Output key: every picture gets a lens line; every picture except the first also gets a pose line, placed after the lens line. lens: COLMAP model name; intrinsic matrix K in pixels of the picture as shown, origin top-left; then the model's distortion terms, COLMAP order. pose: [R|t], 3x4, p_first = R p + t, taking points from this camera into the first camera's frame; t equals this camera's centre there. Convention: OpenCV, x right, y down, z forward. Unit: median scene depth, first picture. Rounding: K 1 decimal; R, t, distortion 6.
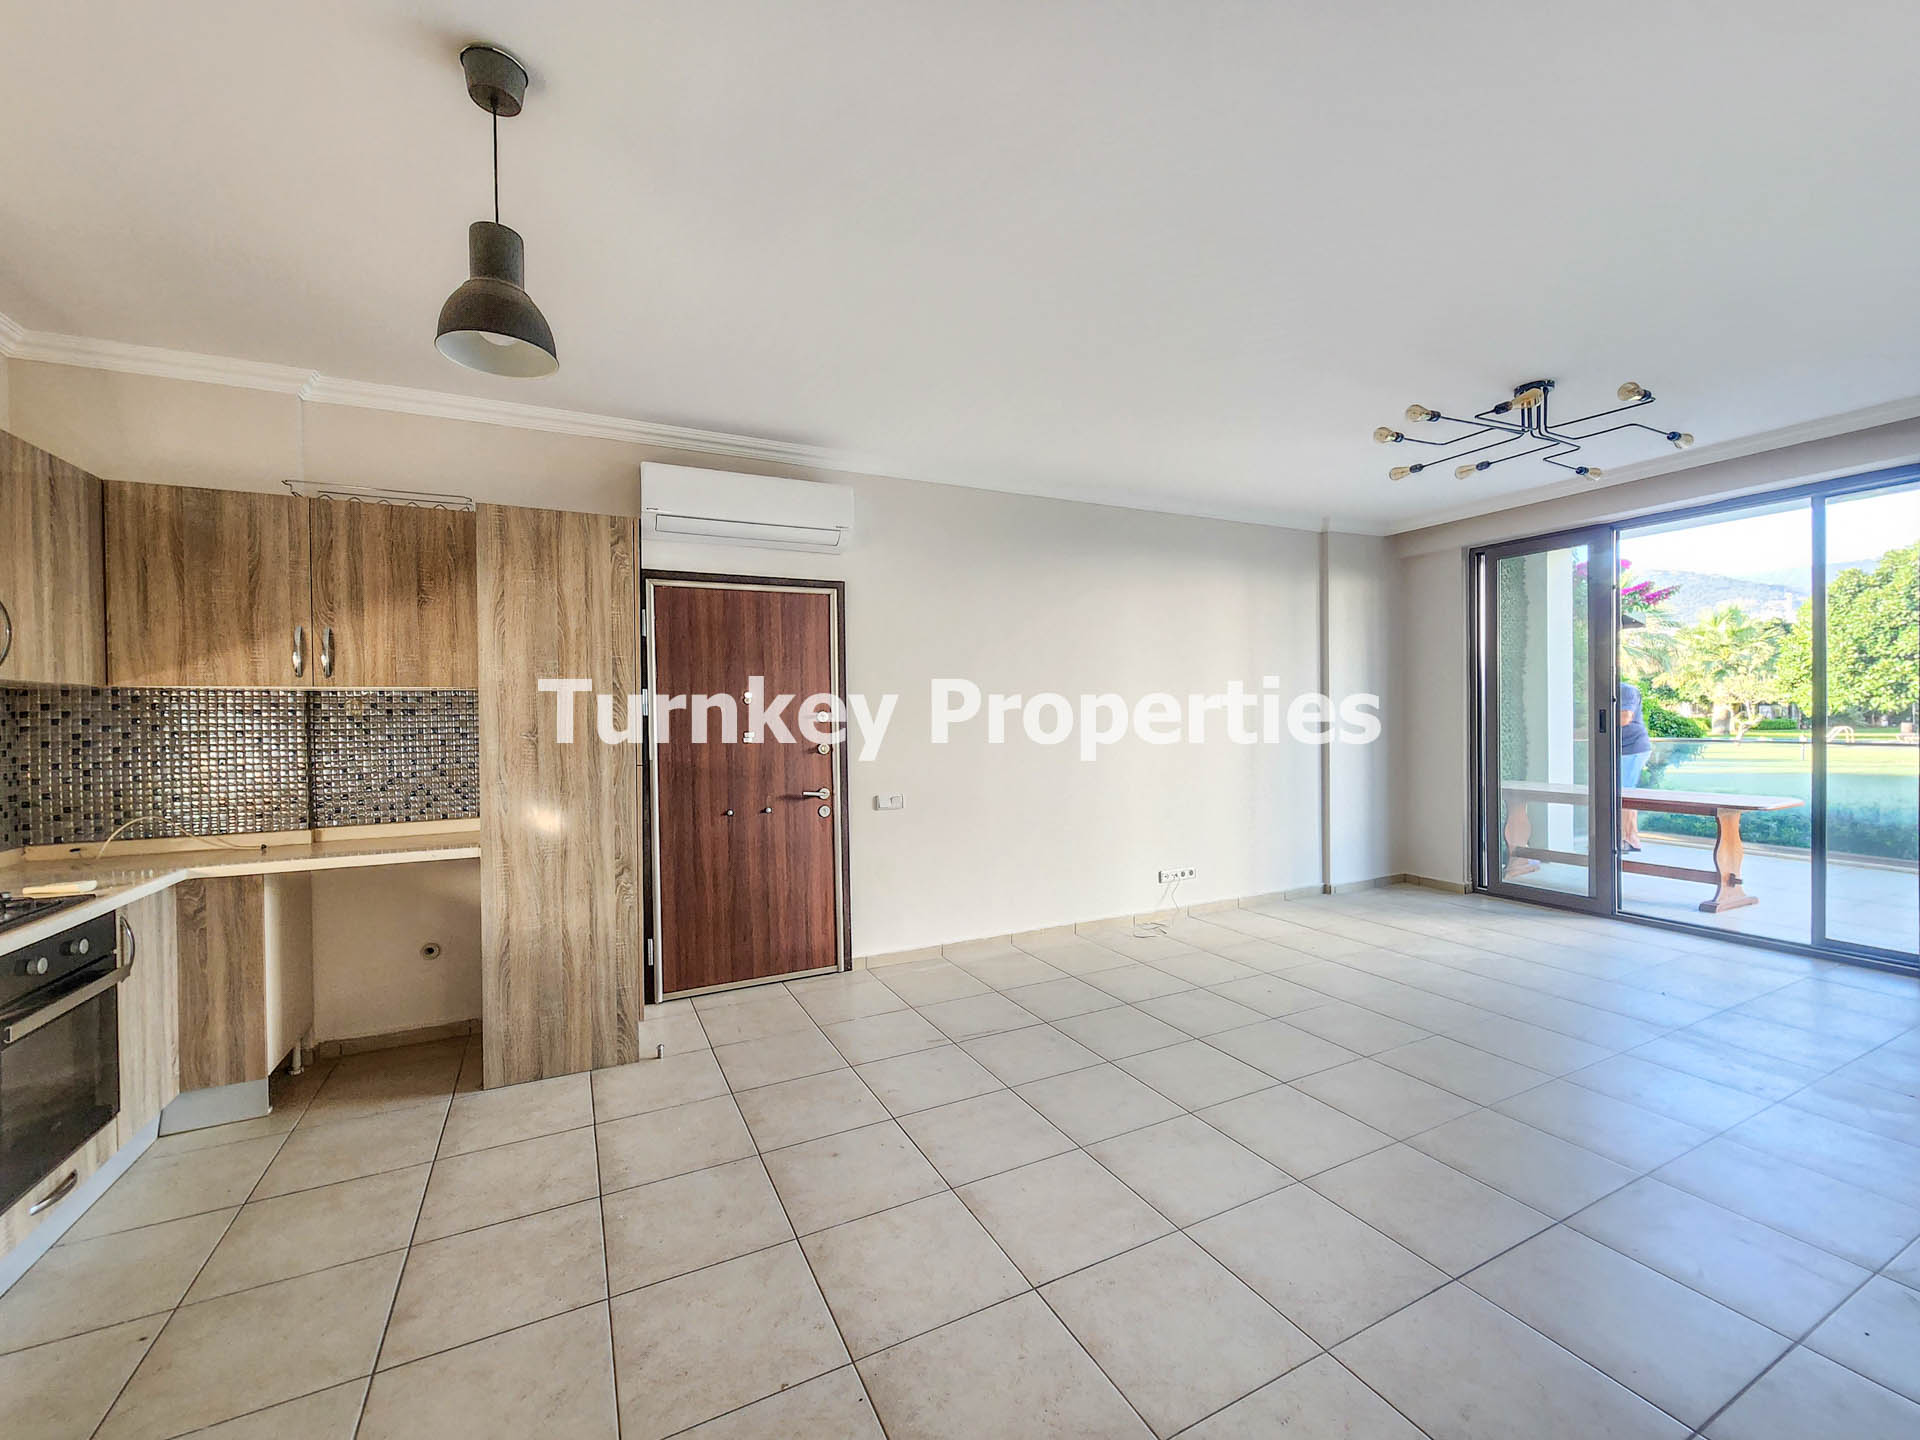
lens RADIAL K [[788.9, 0, 969.7], [0, 788.9, 722.2], [0, 0, 1]] dist [-0.001604, 0.000835]
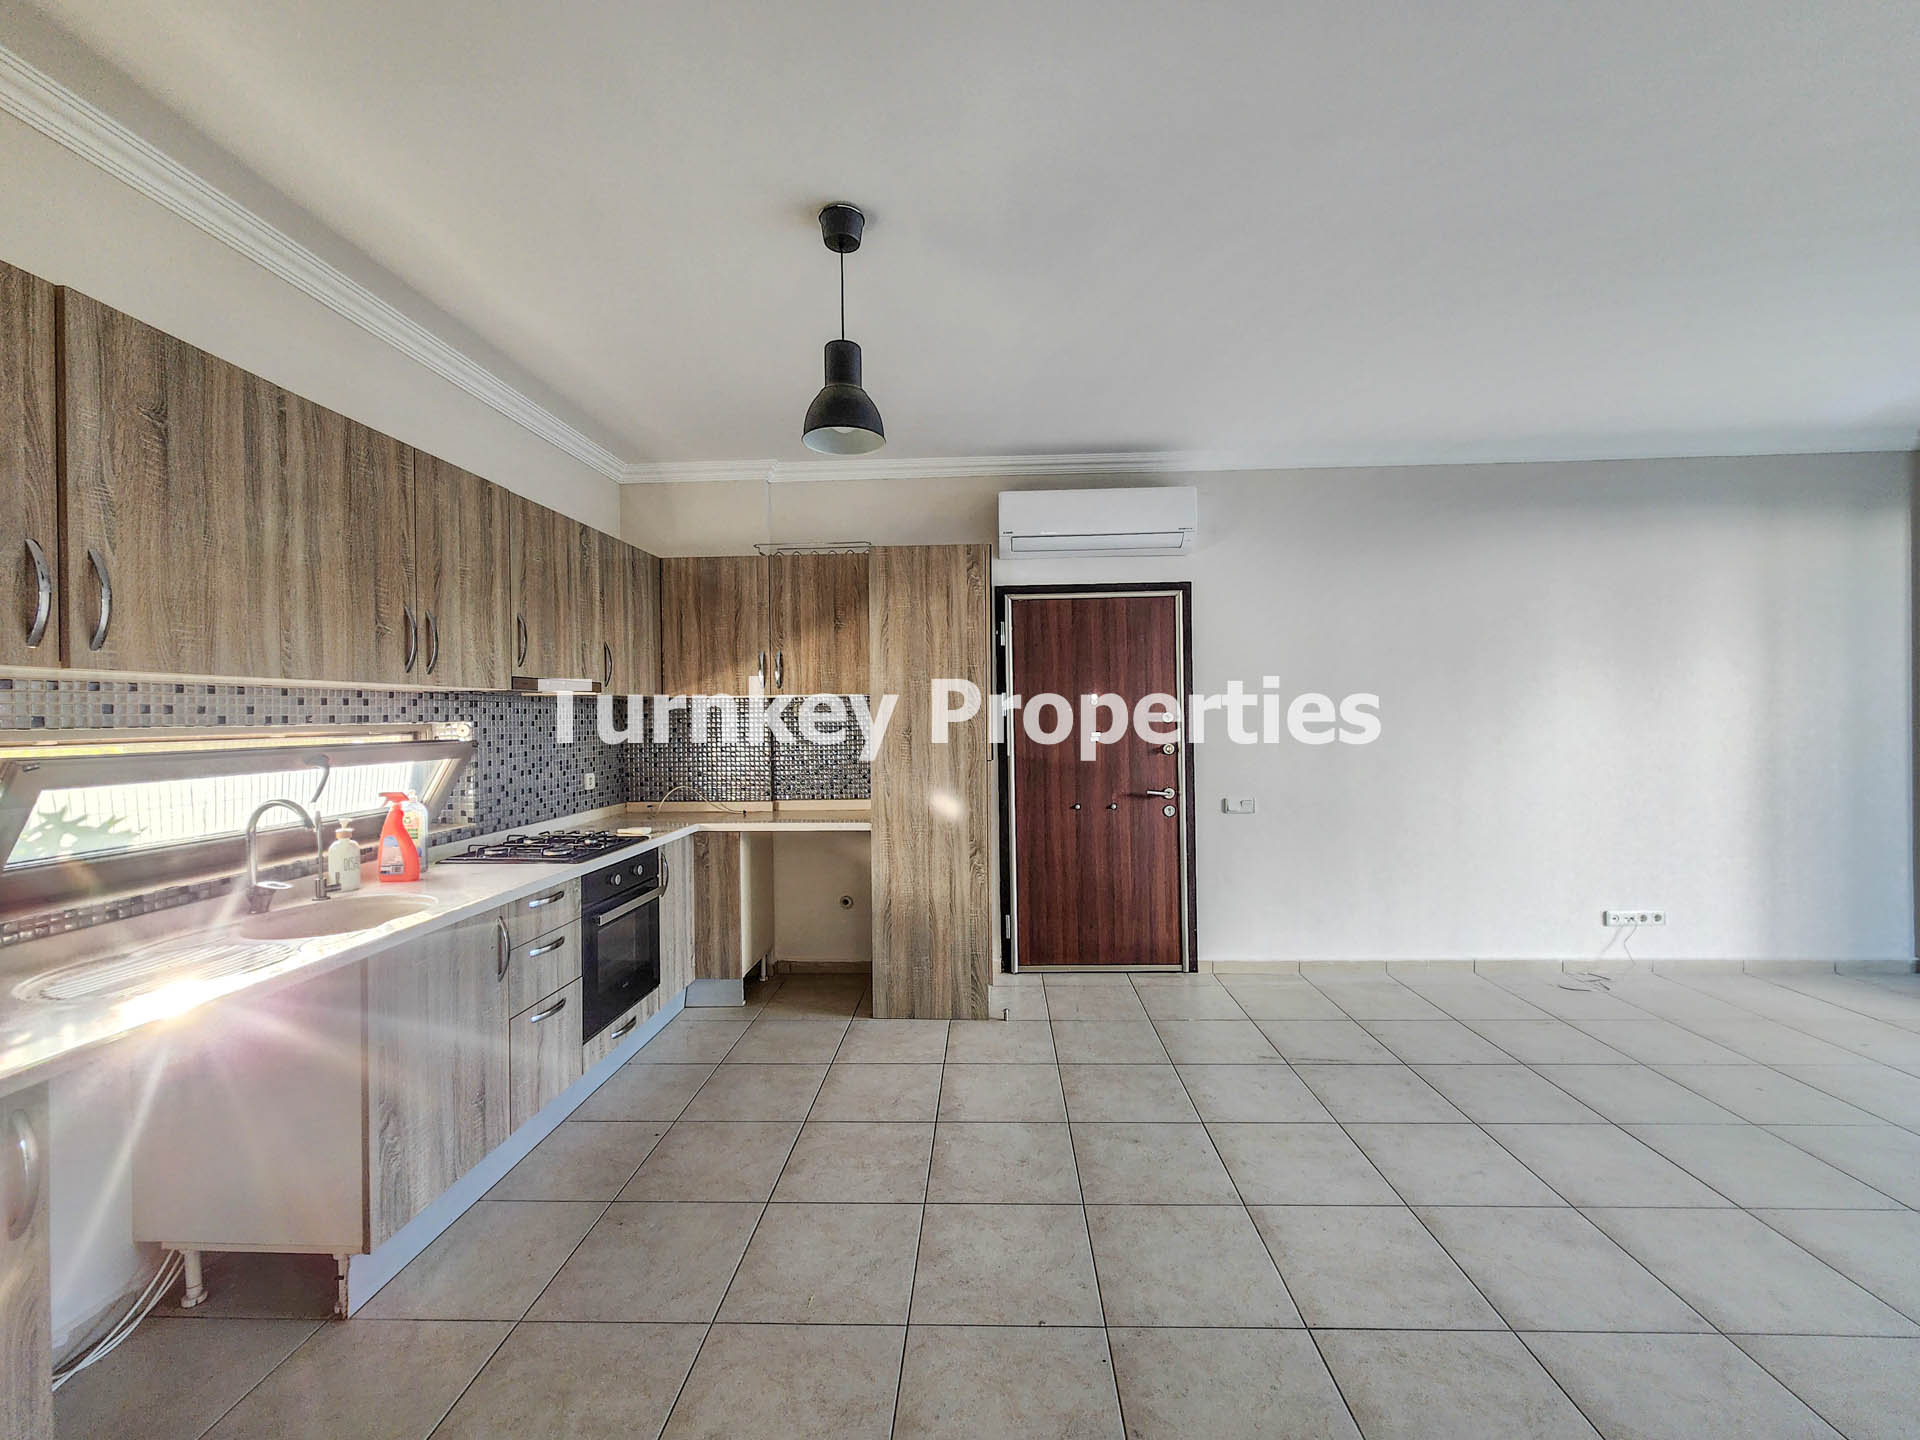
lens RADIAL K [[788.9, 0, 967.1], [0, 788.9, 717.8], [0, 0, 1]] dist [-0.001604, 0.000835]
pose [[0.873958, 0.002189, -0.485997, 0.112596], [-0.002826, 0.999996, -0.000579, -0.006699], [0.485993, 0.001880, 0.873961, -0.014622]]
